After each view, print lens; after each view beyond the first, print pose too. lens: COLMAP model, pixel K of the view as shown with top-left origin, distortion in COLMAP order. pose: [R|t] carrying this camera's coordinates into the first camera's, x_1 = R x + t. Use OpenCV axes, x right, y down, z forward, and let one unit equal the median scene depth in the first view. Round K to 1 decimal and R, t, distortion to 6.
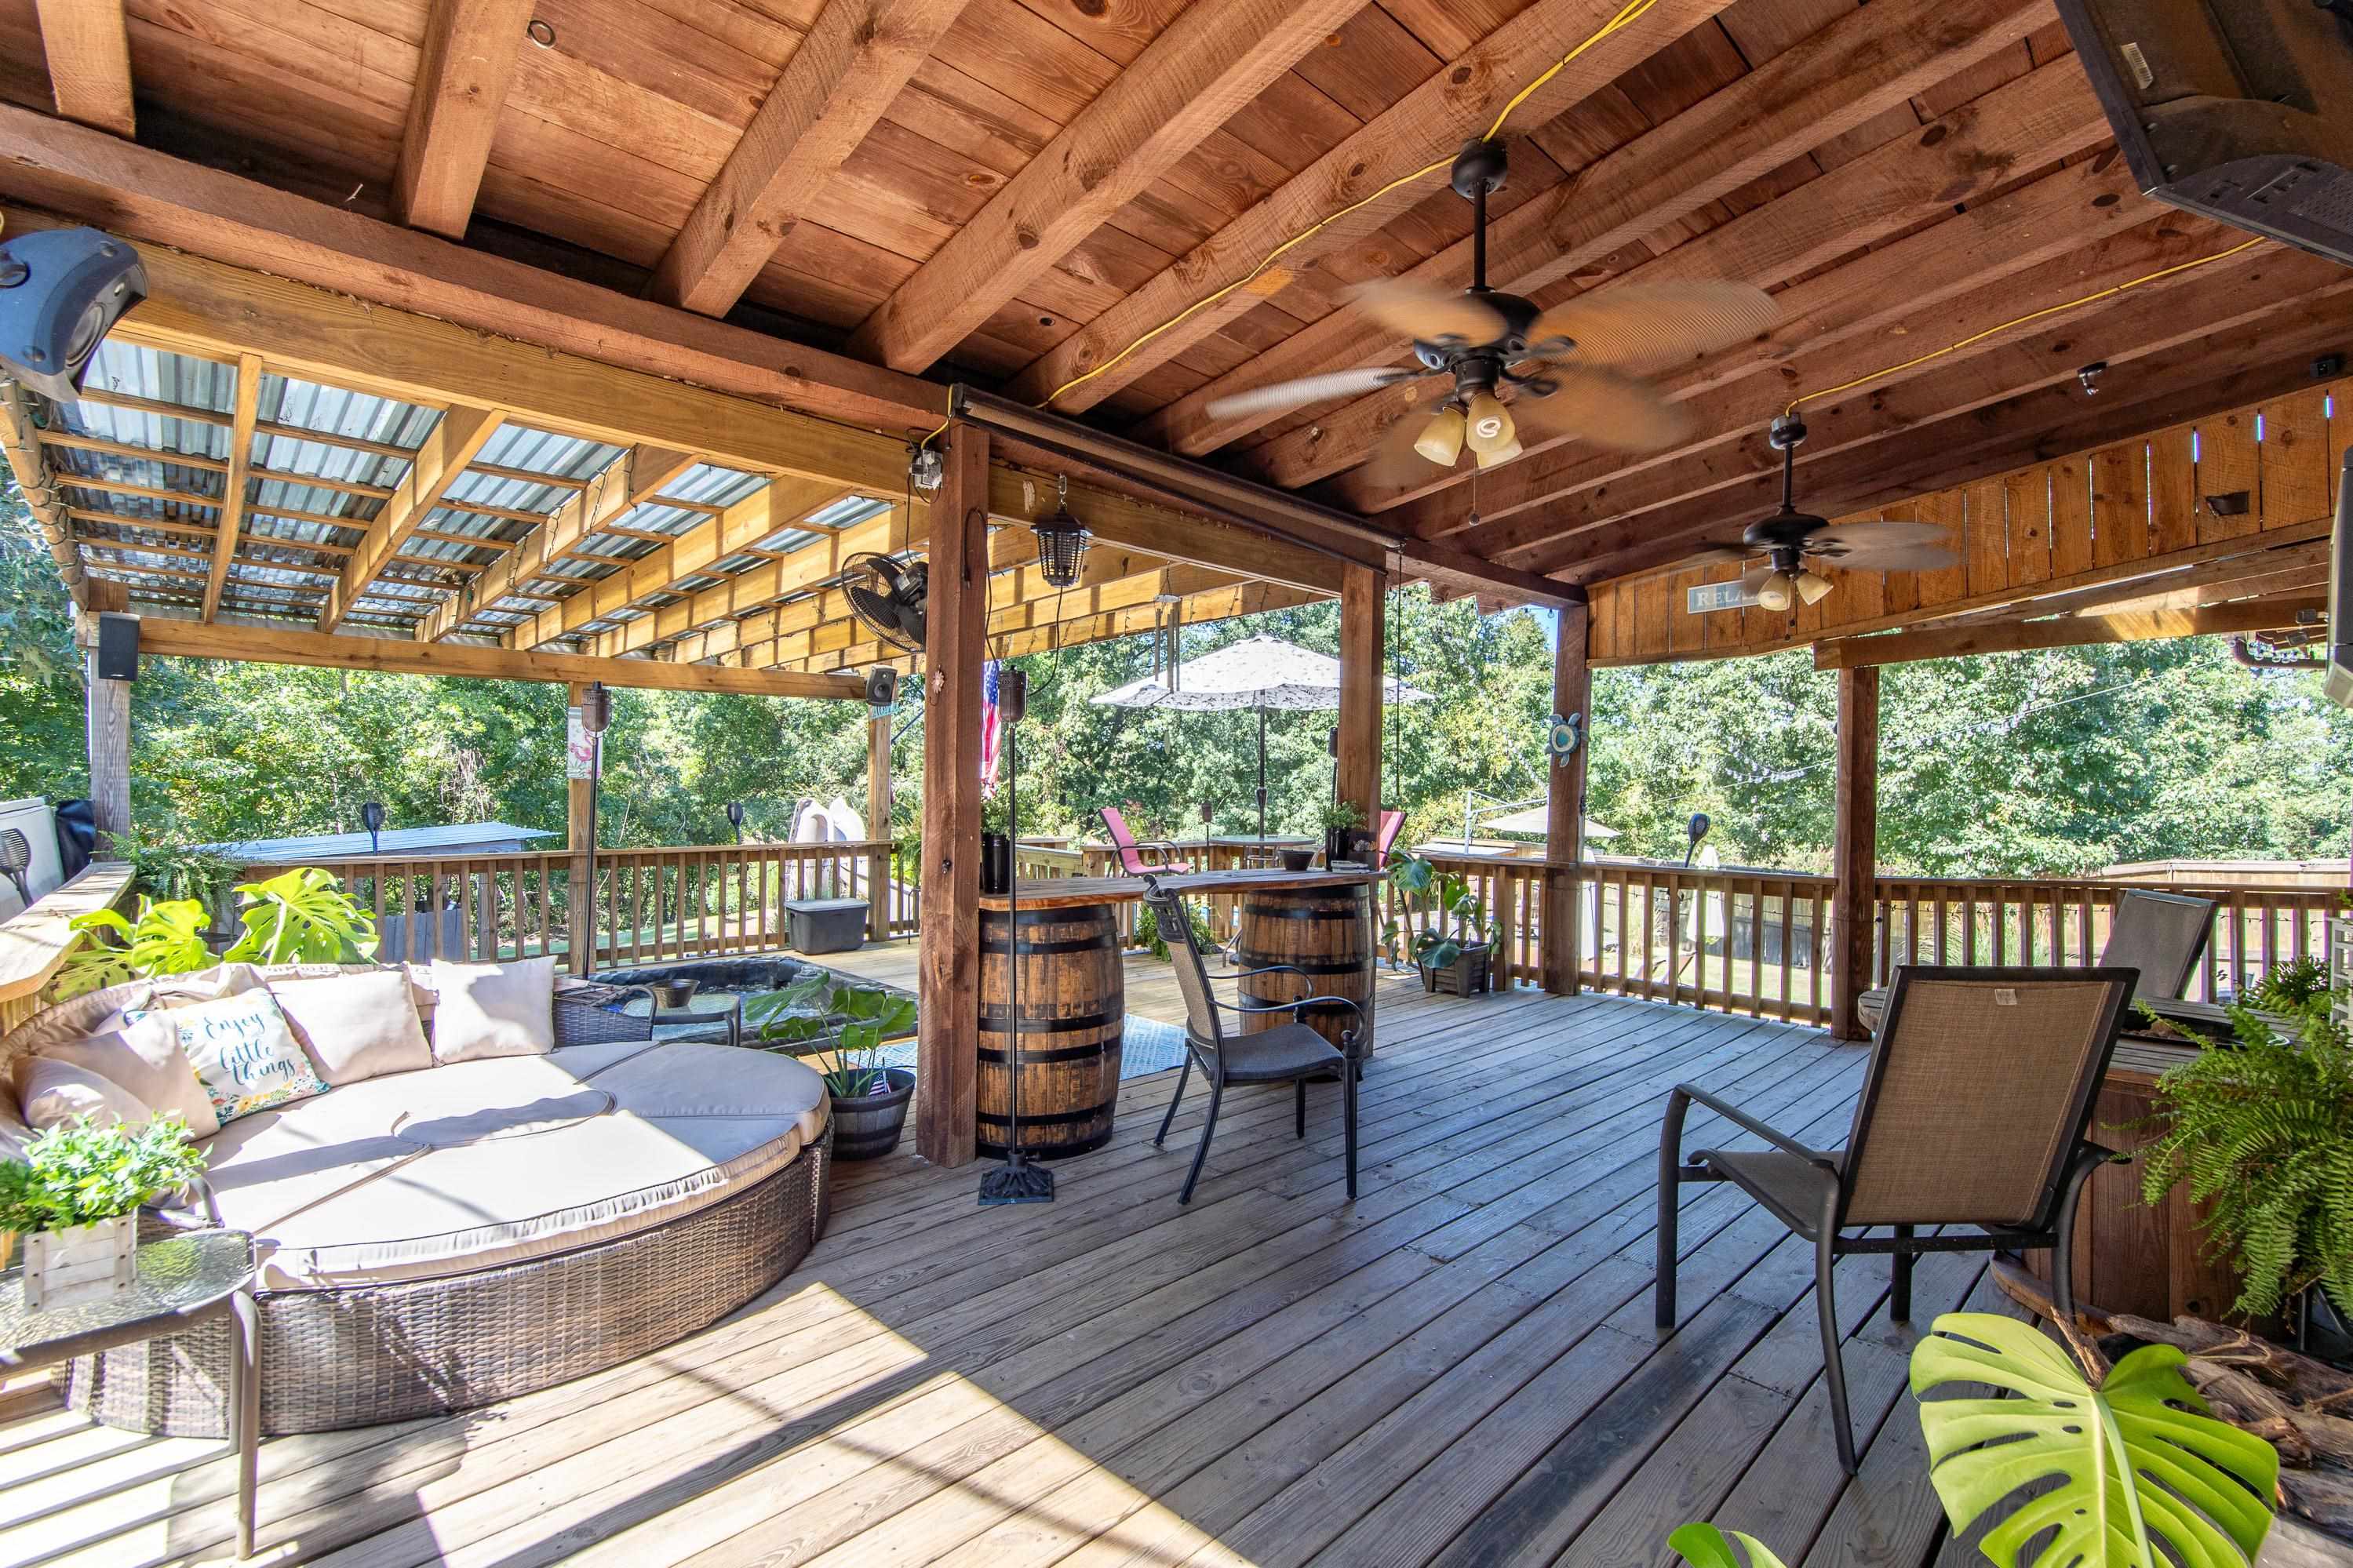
lens RADIAL K [[1079.0, 0, 1180.9], [0, 1079.0, 786.2], [0, 0, 1]] dist [-0.000318, -0.000023]
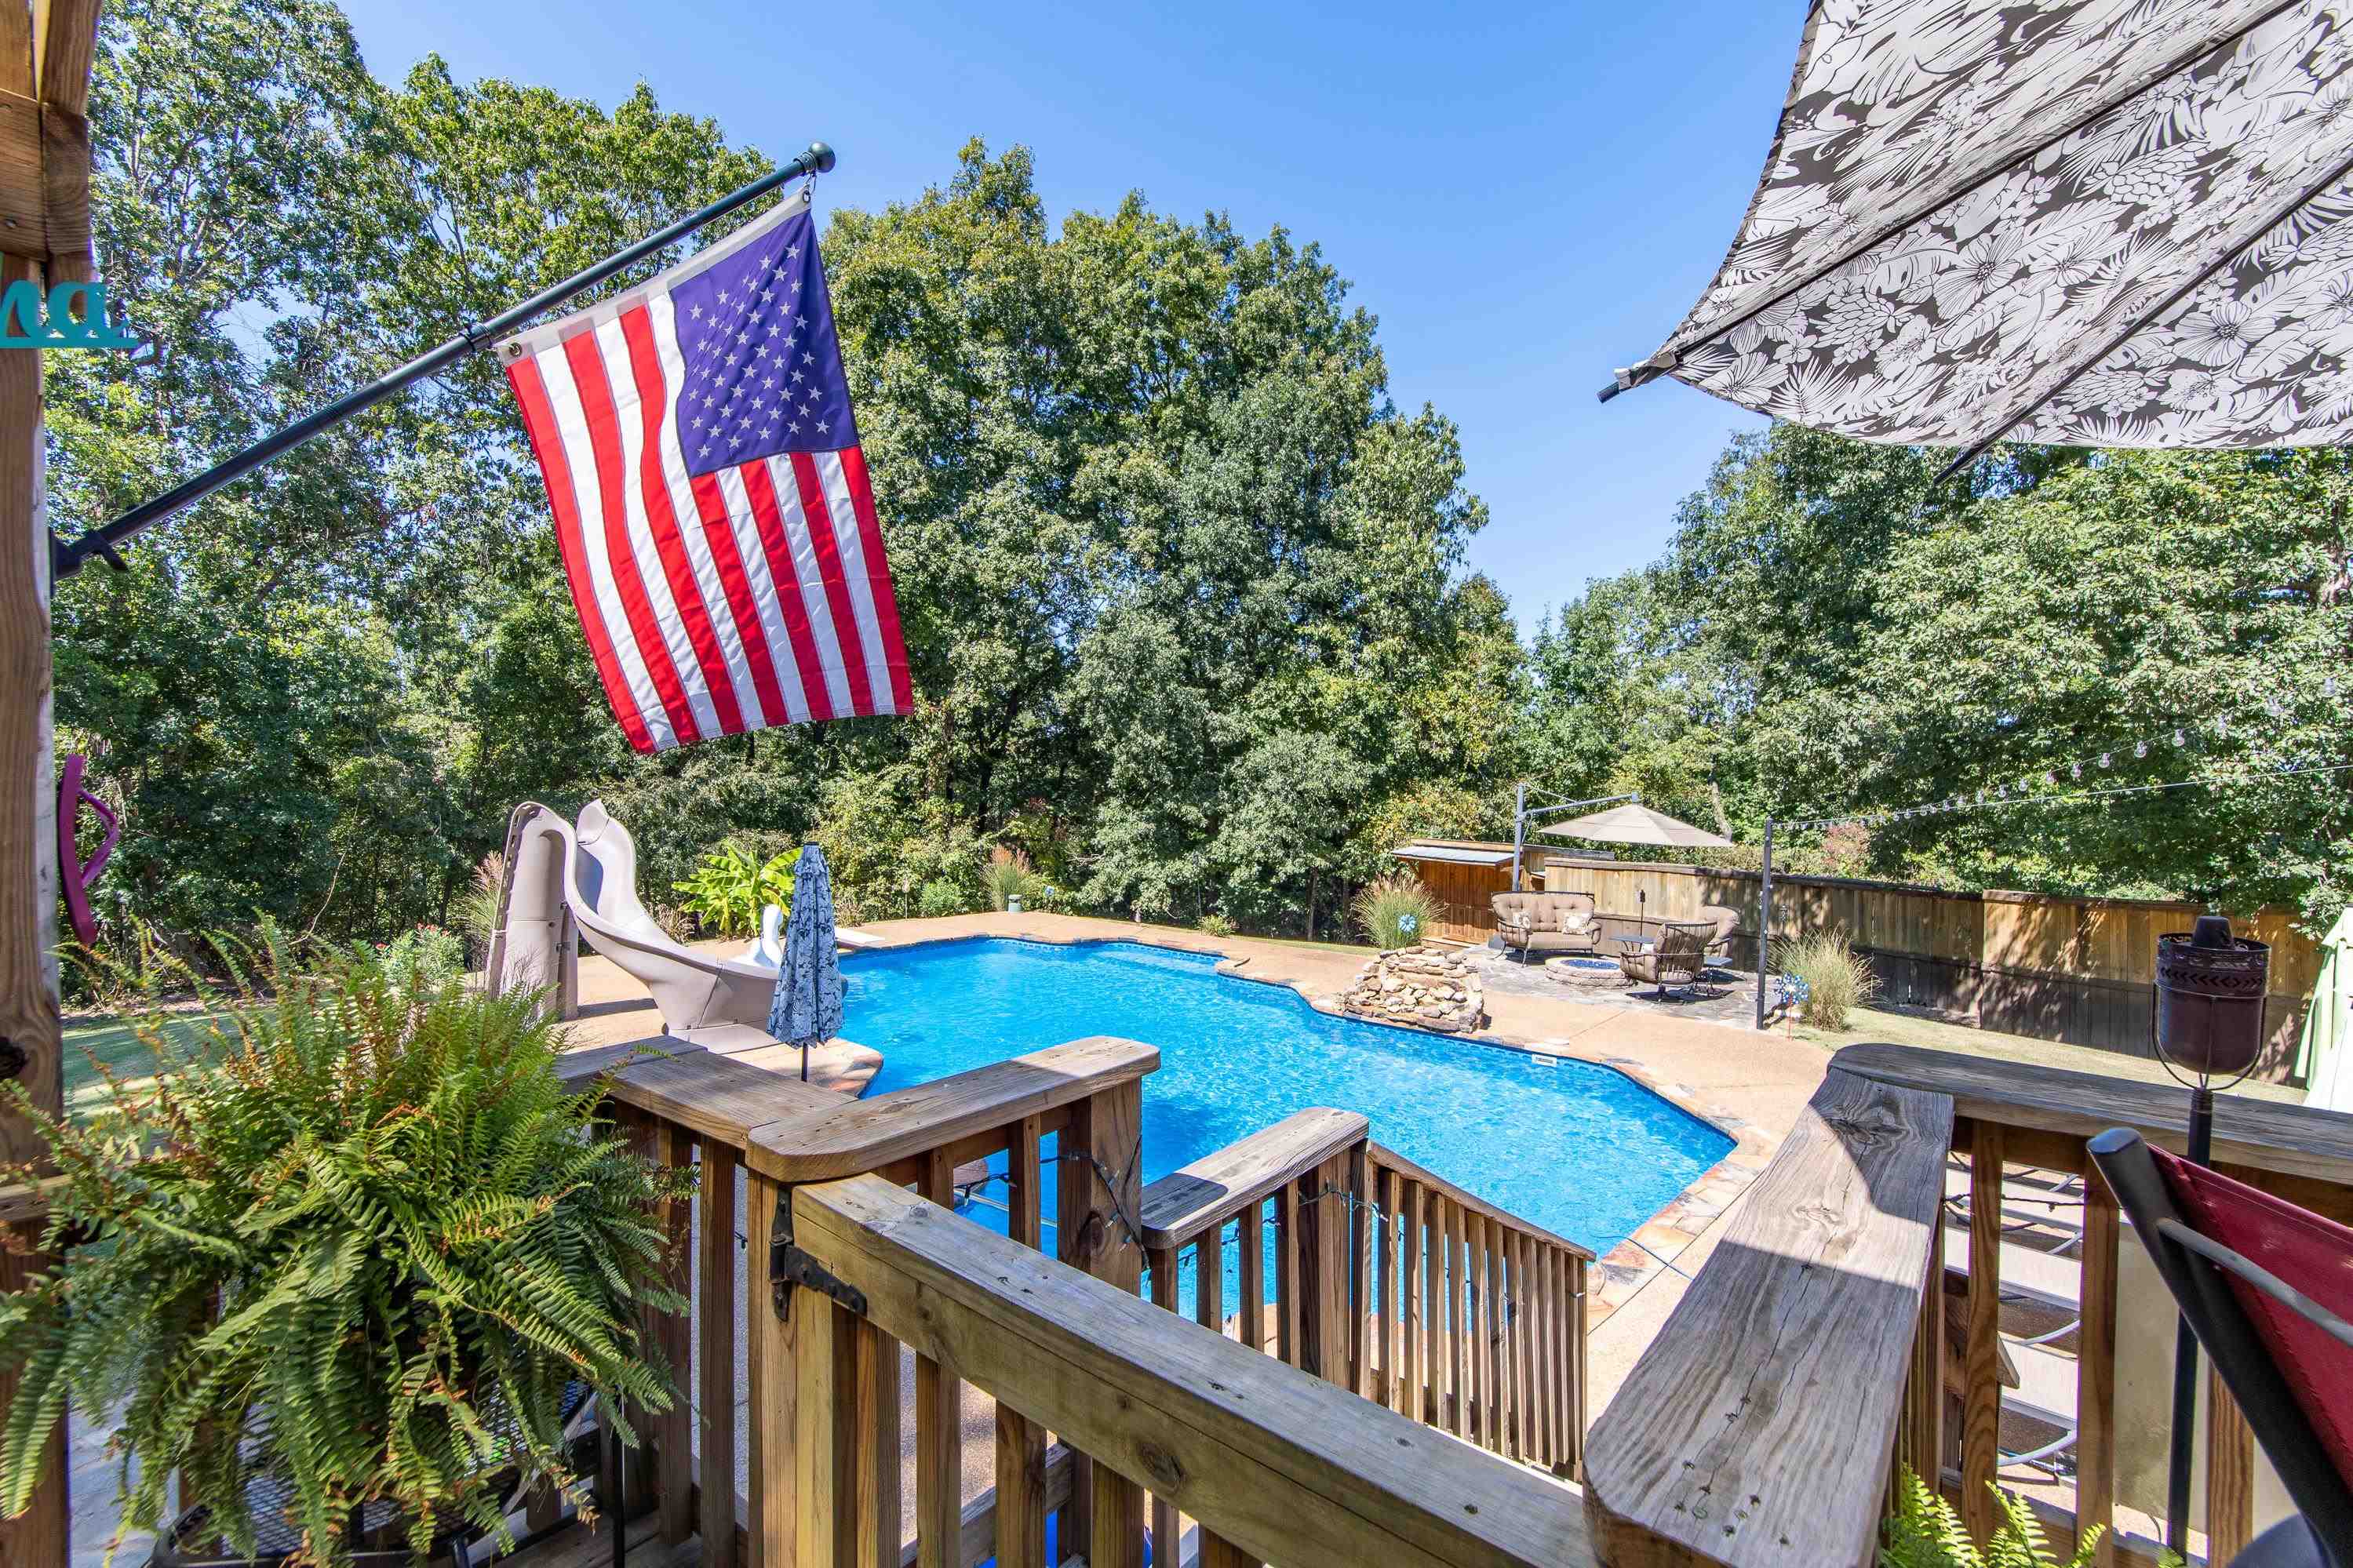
lens RADIAL K [[1079.0, 0, 1167.0], [0, 1079.0, 785.1], [0, 0, 1]] dist [-0.000318, -0.000023]
pose [[0.995108, -0.001430, 0.098784, -0.030017], [0.000772, 0.999977, 0.006700, 0.001132], [-0.098792, -0.006590, 0.995086, 0.182638]]
